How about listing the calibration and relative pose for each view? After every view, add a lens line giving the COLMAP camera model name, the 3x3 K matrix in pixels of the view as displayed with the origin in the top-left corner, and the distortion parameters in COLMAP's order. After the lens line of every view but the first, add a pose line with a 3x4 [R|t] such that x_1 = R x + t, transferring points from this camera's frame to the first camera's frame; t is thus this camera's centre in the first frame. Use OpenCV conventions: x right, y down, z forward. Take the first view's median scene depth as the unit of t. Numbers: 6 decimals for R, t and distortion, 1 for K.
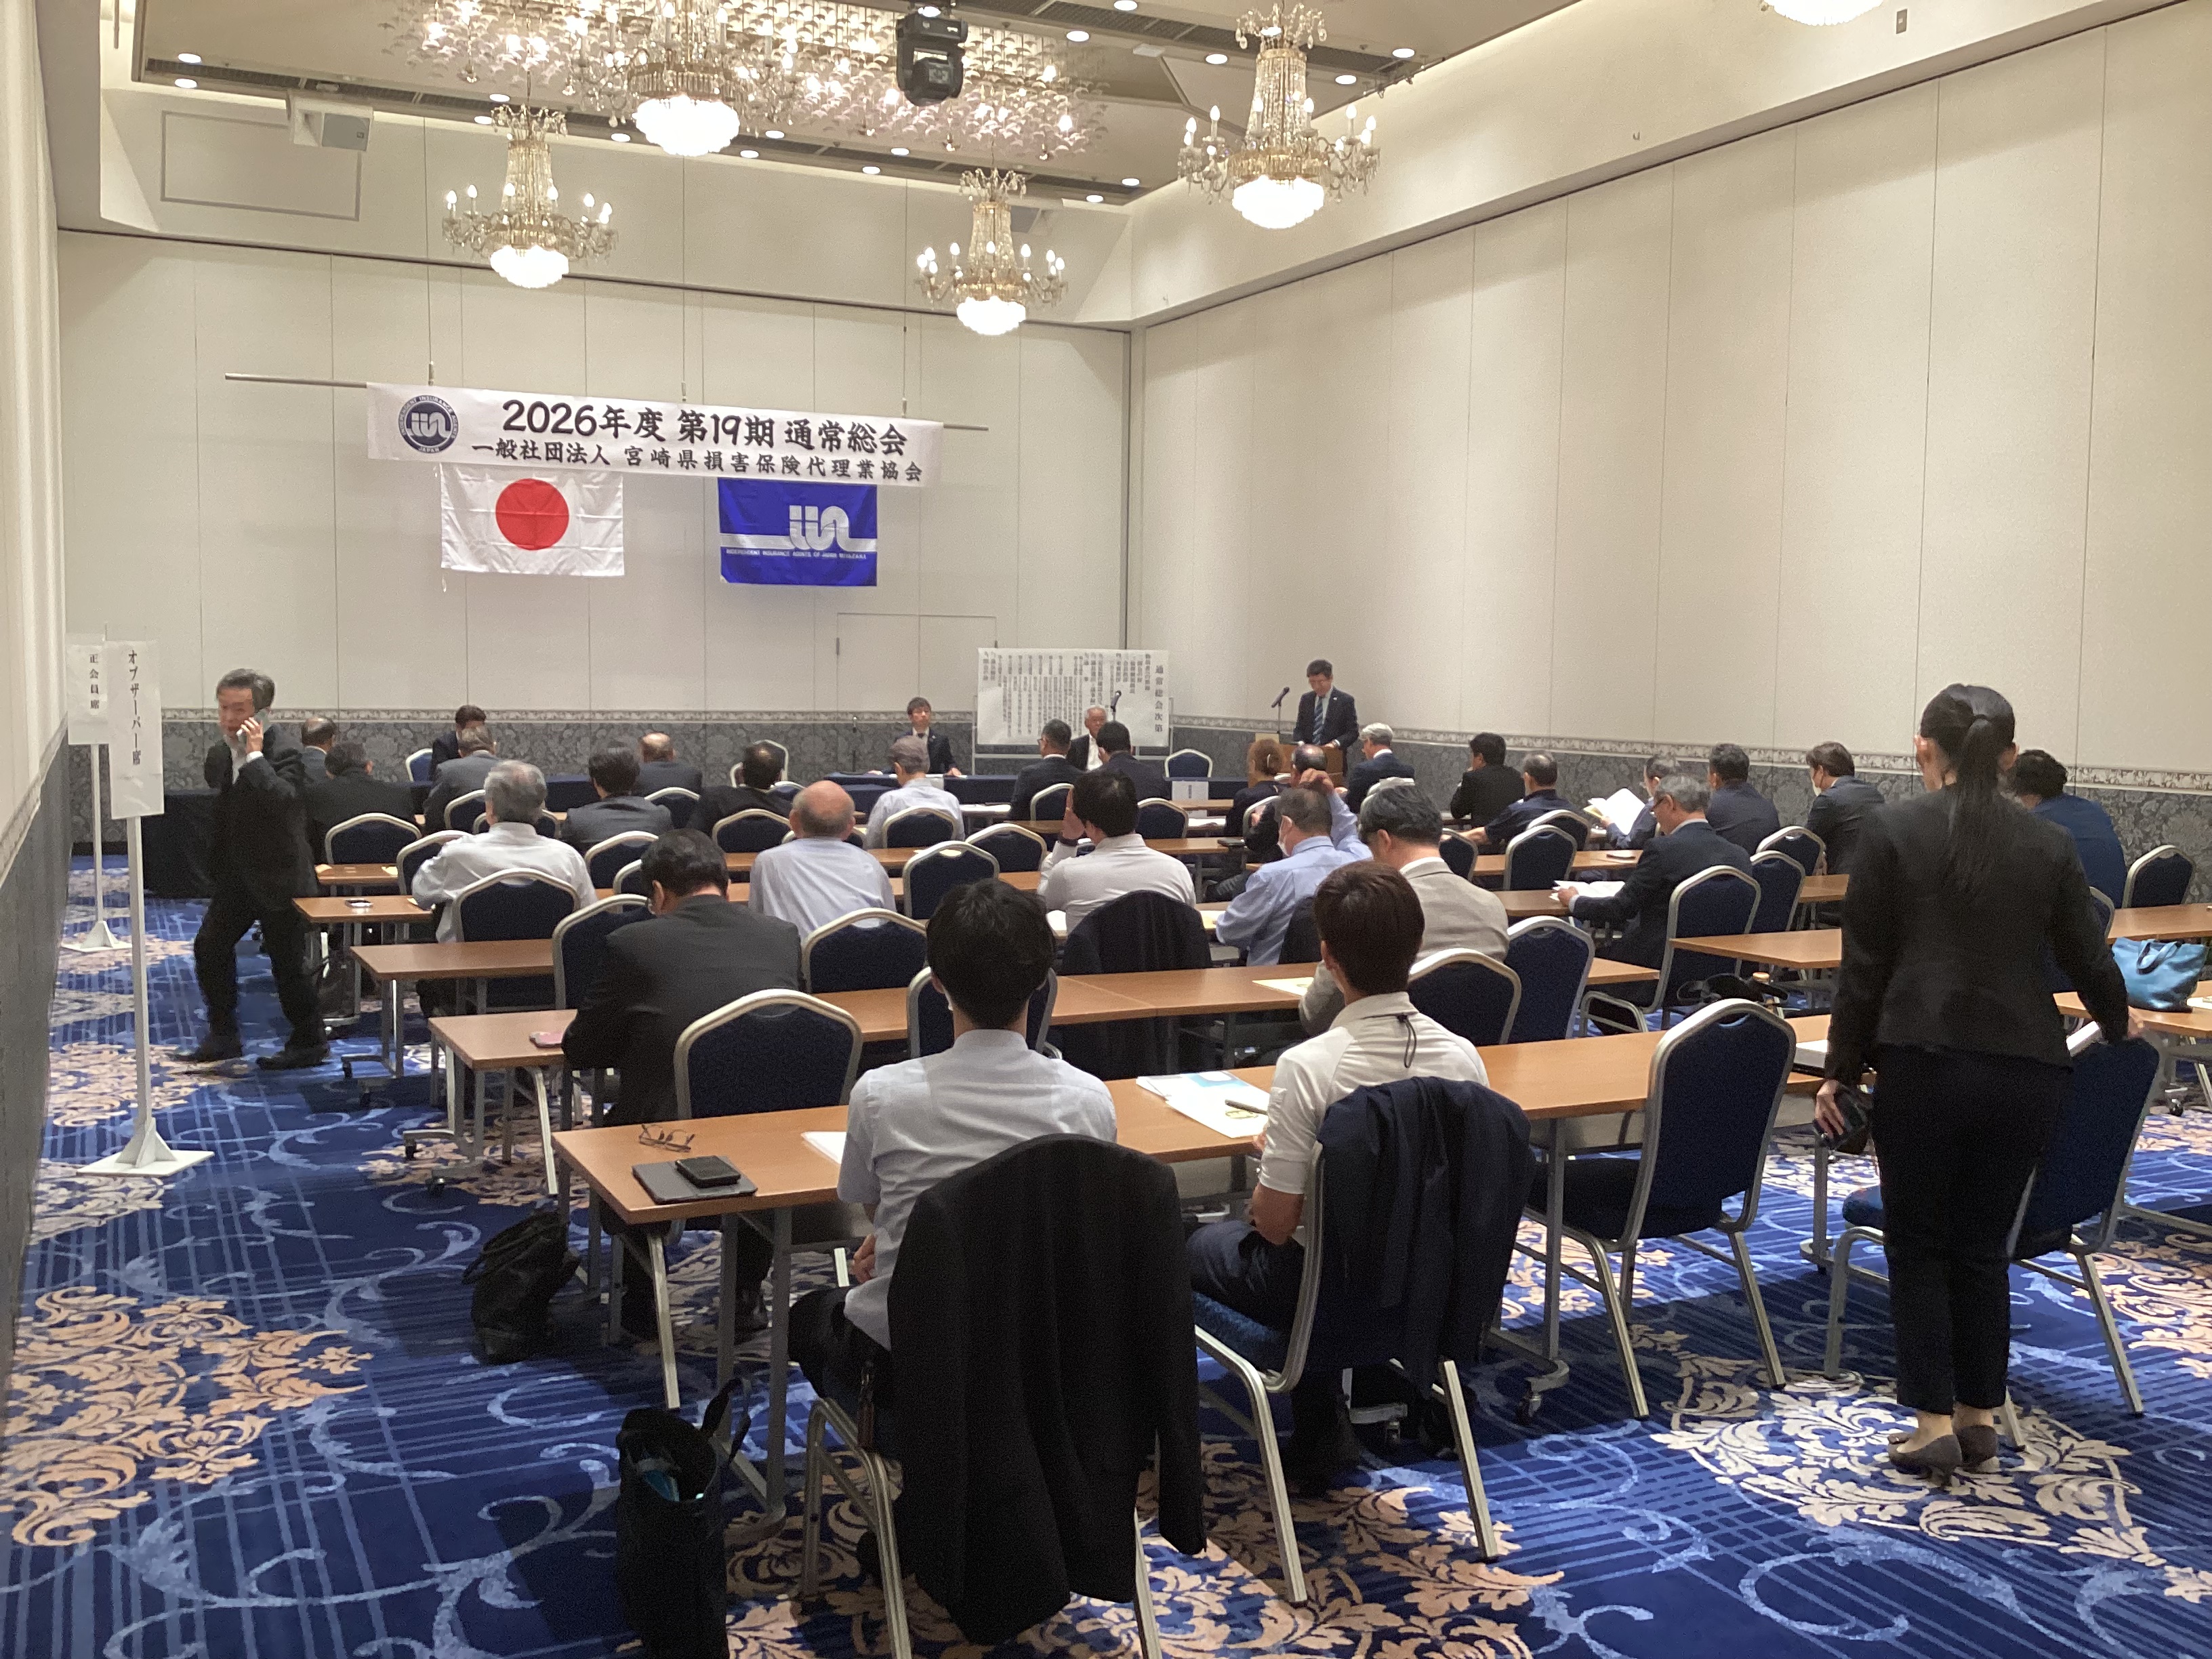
lens RADIAL K [[1991.9, 0, 1098.3], [0, 1991.9, 826.2], [0, 0, 1]] dist [0.104234, -0.226358]
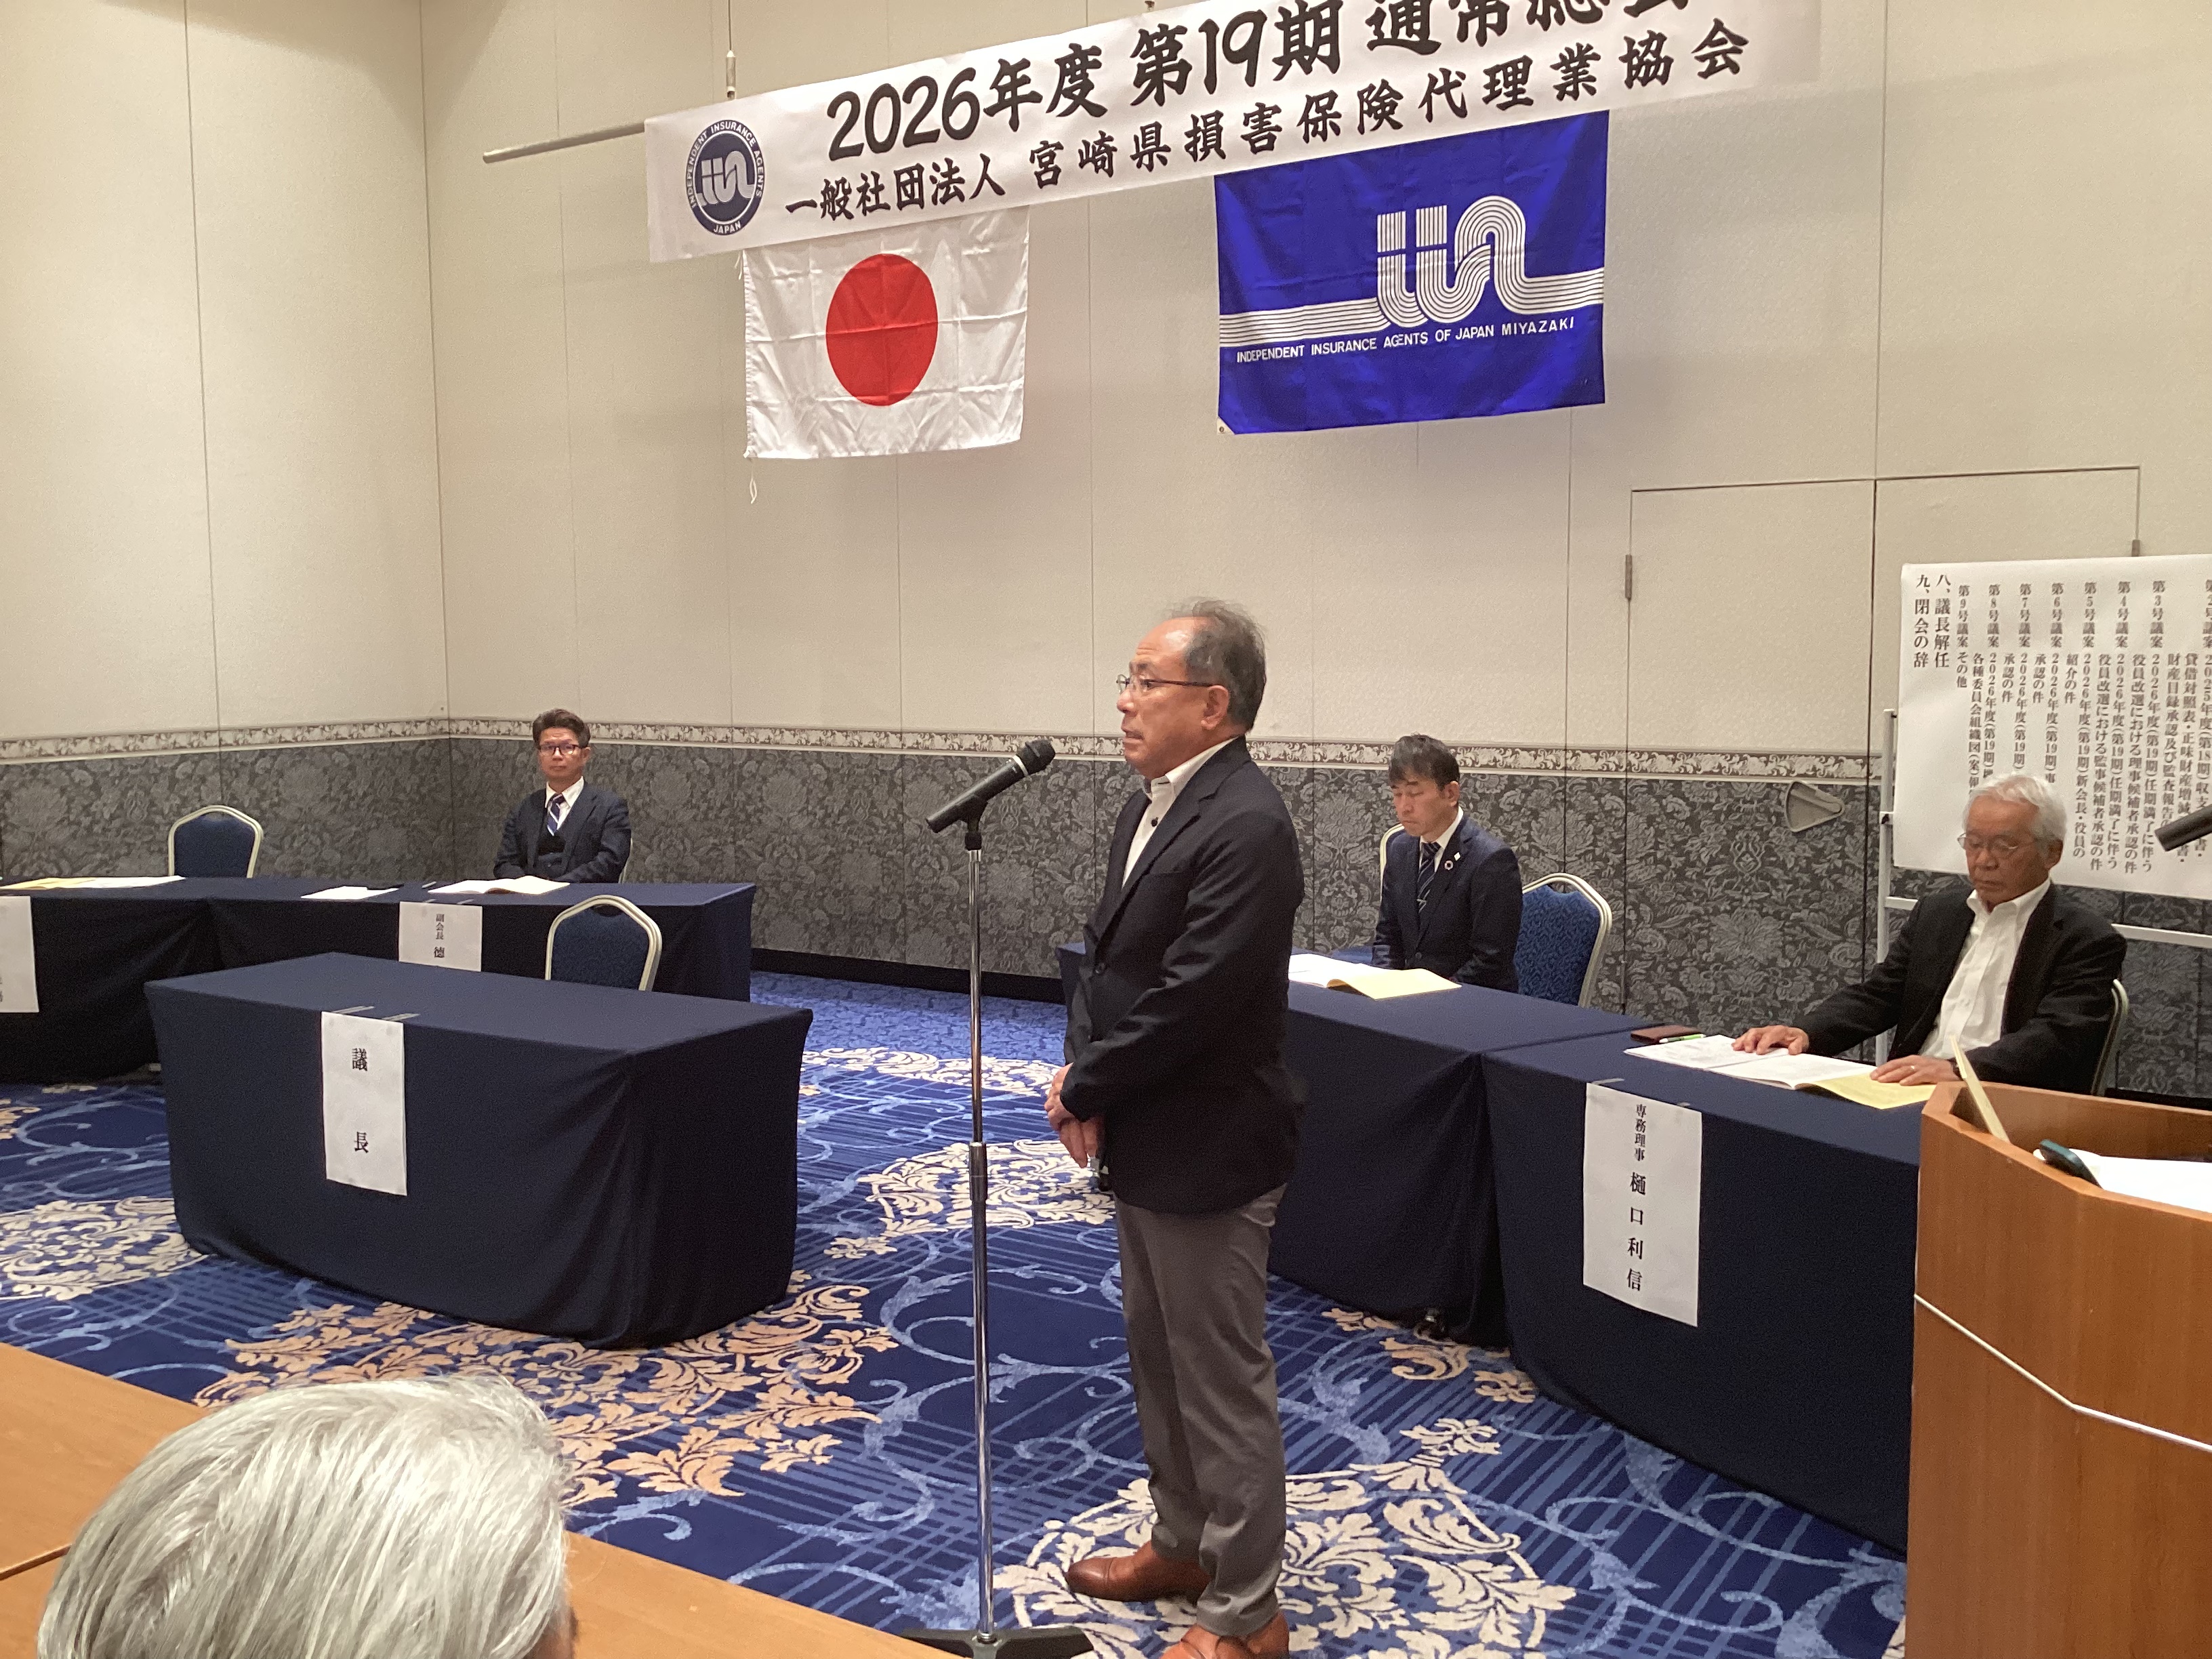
lens RADIAL K [[1991.9, 0, 1098.3], [0, 1991.9, 826.2], [0, 0, 1]] dist [0.104234, -0.226358]
pose [[0.518875, 0.067620, -0.852172, 0.158112], [-0.052065, 0.997516, 0.047452, -0.060270], [0.853263, 0.019746, 0.521106, 0.774325]]
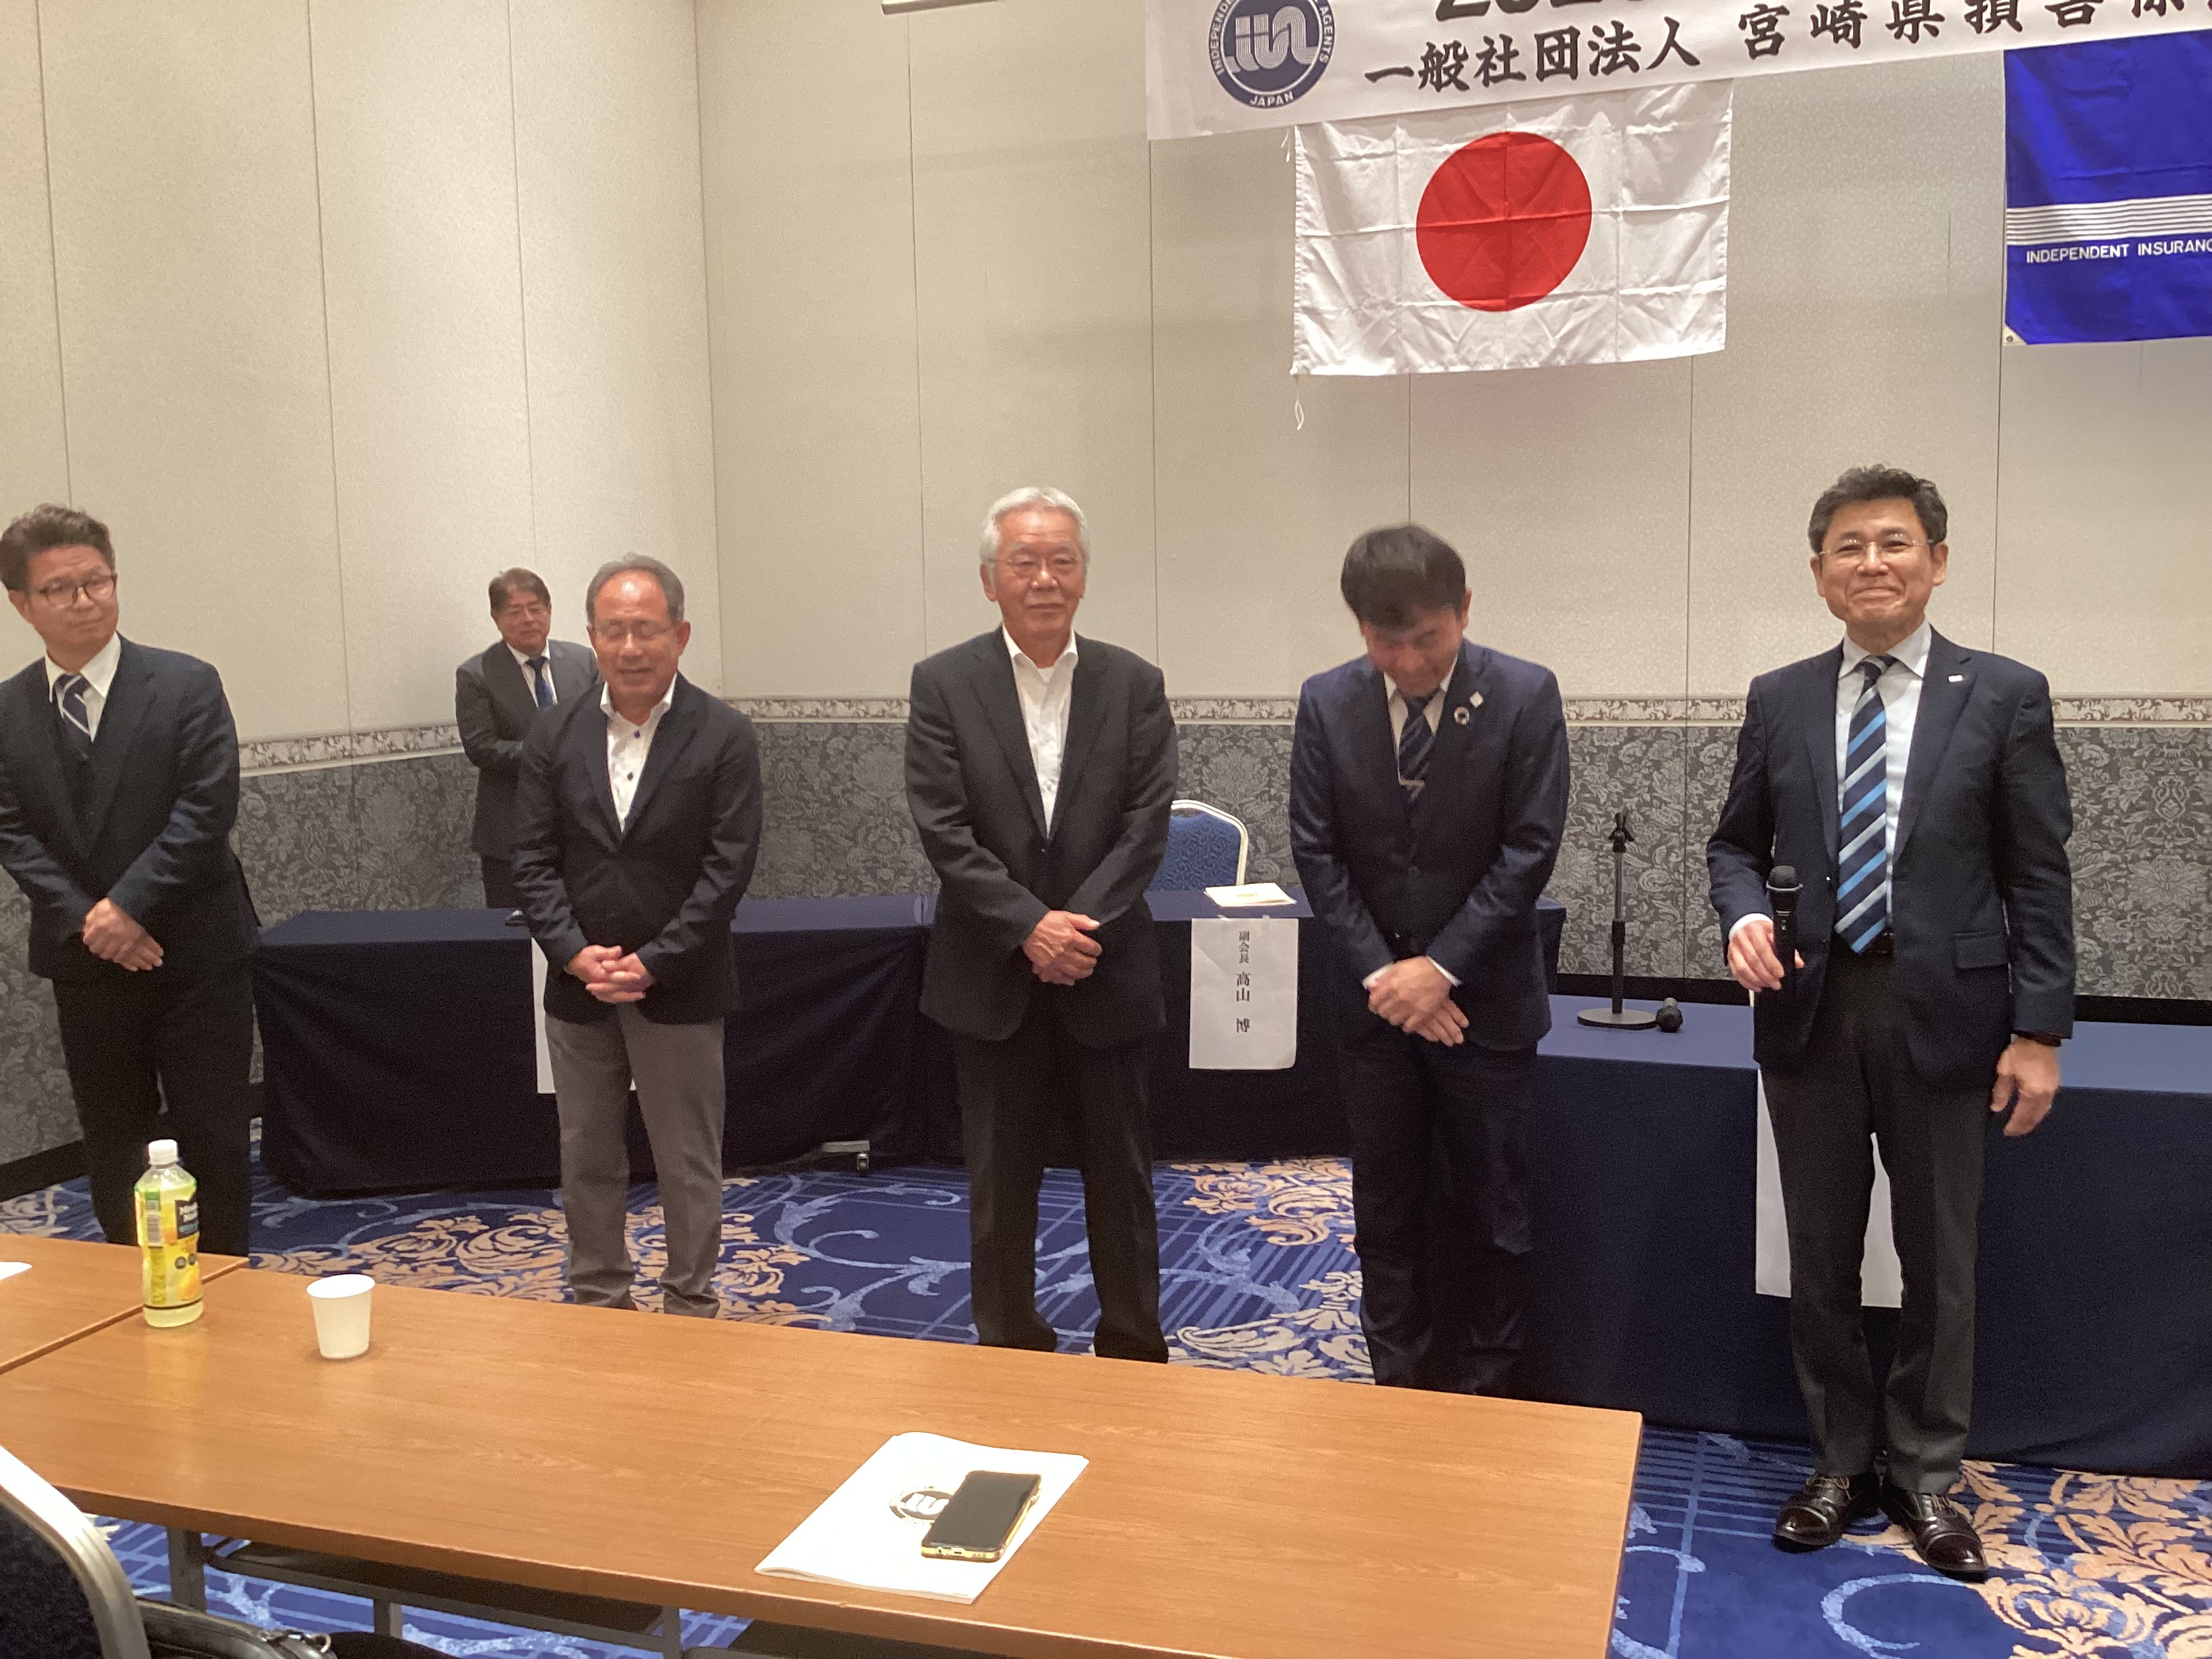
lens RADIAL K [[1924.6, 0, 1100.8], [0, 1924.6, 825.9], [0, 0, 1]] dist [0.087150, -0.168173]
pose [[0.712730, 0.058683, -0.698980, -0.053751], [-0.027293, 0.998060, 0.055961, -0.050292], [0.700908, -0.020808, 0.712948, 0.638001]]
